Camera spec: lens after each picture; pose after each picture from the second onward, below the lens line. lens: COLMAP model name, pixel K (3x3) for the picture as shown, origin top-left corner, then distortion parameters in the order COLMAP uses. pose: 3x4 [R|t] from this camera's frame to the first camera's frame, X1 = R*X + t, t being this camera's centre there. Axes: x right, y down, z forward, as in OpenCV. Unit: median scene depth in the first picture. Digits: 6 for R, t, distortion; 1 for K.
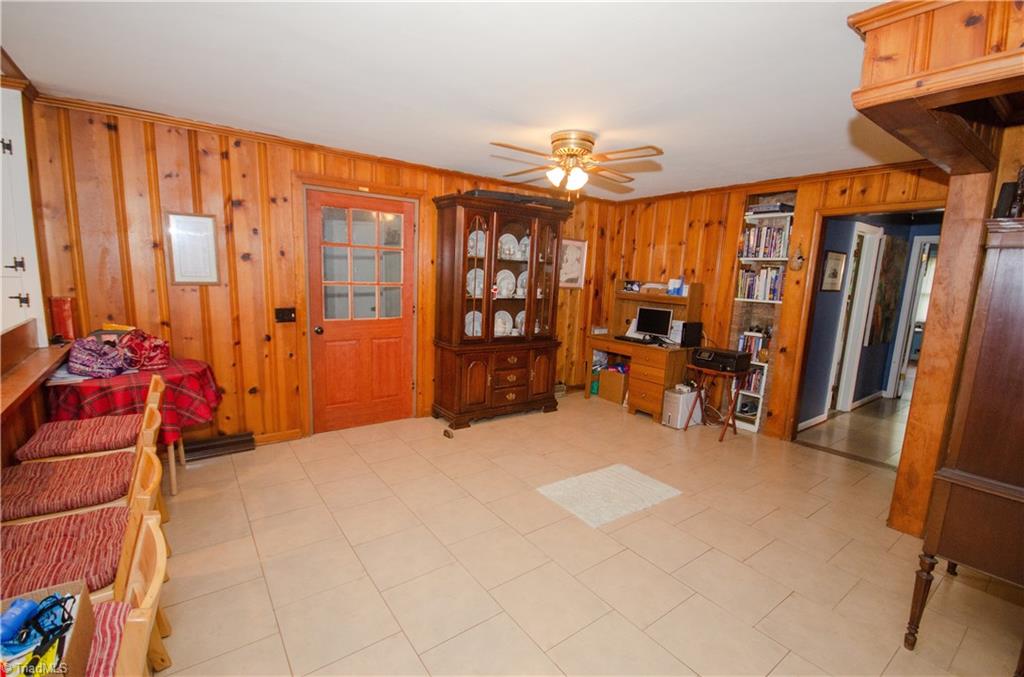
lens RADIAL K [[450.1, 0, 512.6], [0, 450.1, 346.6], [0, 0, 1]] dist [-0.004293, -0.003104]
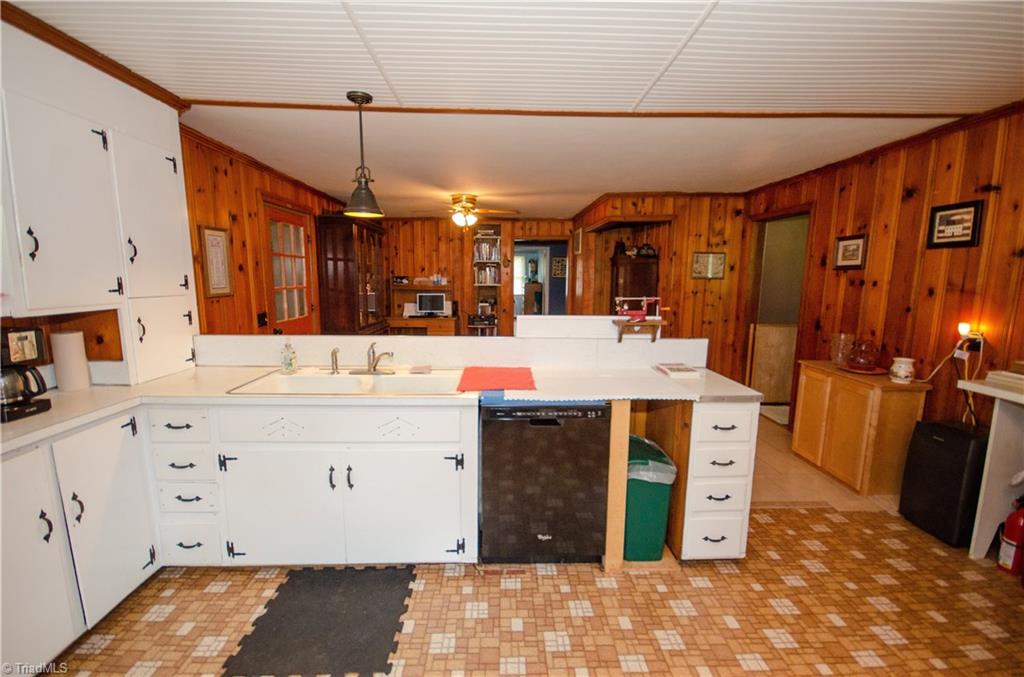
lens RADIAL K [[449.1, 0, 512.6], [0, 449.1, 347.1], [0, 0, 1]] dist [0.011988, -0.013414]
pose [[0.573263, -0.165245, 0.802536, -1.096060], [0.148567, 0.984180, 0.096523, -0.020974], [-0.805790, 0.063897, 0.588744, -0.135344]]
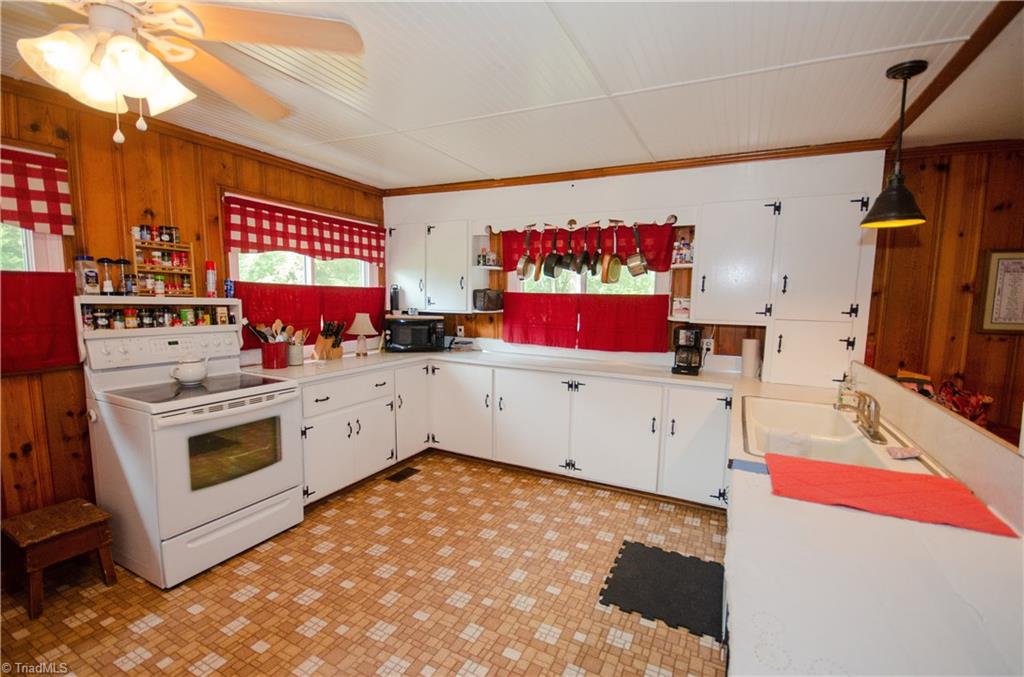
lens RADIAL K [[449.1, 0, 512.6], [0, 449.1, 347.1], [0, 0, 1]] dist [0.011988, -0.013414]
pose [[0.448383, 0.067332, -0.891302, -0.356464], [-0.143497, 0.989647, 0.002574, 0.014238], [0.882248, 0.126745, 0.453403, -0.158886]]
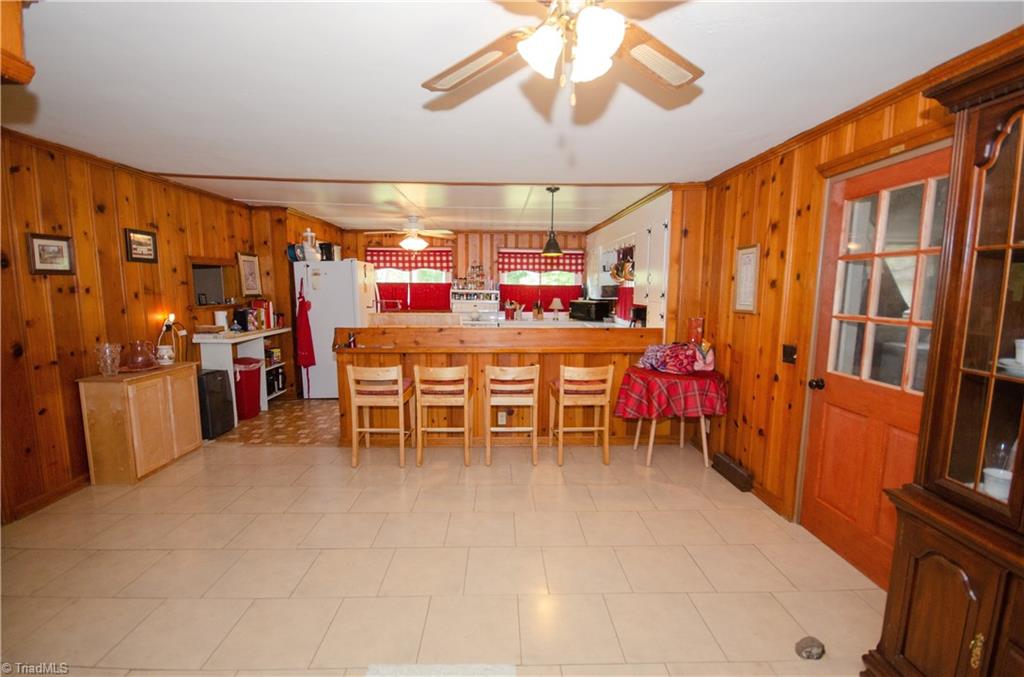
lens RADIAL K [[450.1, 0, 512.6], [0, 450.1, 346.6], [0, 0, 1]] dist [-0.004293, -0.003104]
pose [[-0.567501, 0.060521, -0.821146, 0.440187], [-0.164958, 0.968718, 0.185401, -0.156334], [0.806679, 0.240670, -0.539765, 1.078185]]
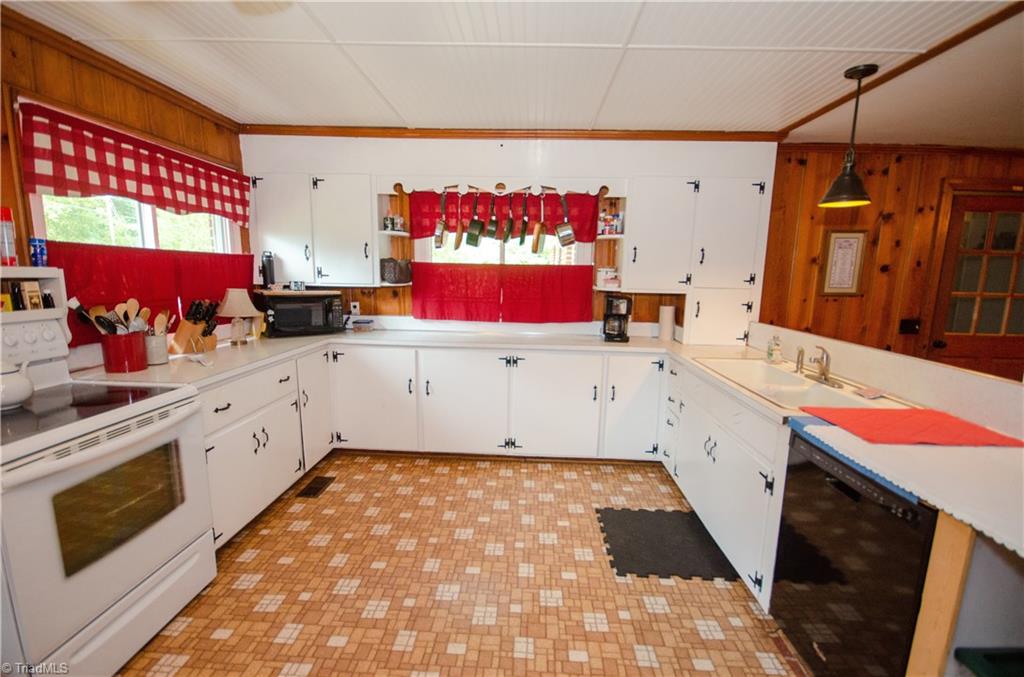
lens RADIAL K [[449.1, 0, 512.6], [0, 449.1, 347.1], [0, 0, 1]] dist [0.011988, -0.013414]
pose [[0.773538, 0.075955, -0.629182, -0.581787], [-0.088355, 0.996021, 0.011613, 0.041037], [0.627561, 0.046609, 0.777171, -0.314787]]
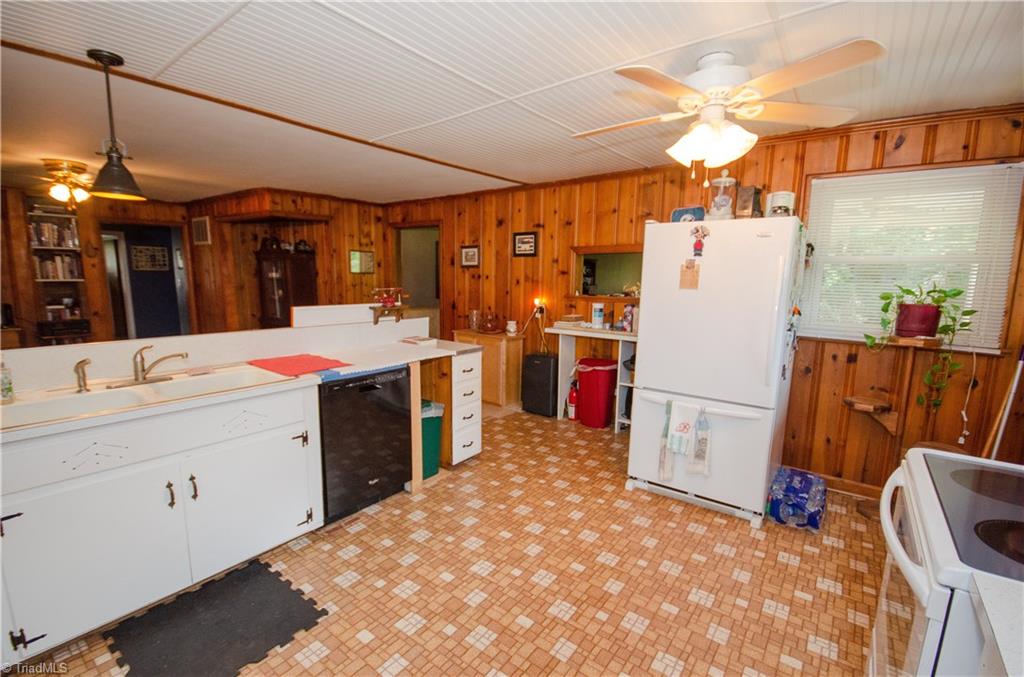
lens RADIAL K [[450.1, 0, 512.6], [0, 450.1, 346.6], [0, 0, 1]] dist [-0.004293, -0.003104]
pose [[-0.278448, -0.195709, 0.940300, -1.368384], [0.128093, 0.962706, 0.238304, -0.073471], [-0.951871, 0.186801, -0.242995, 0.135298]]
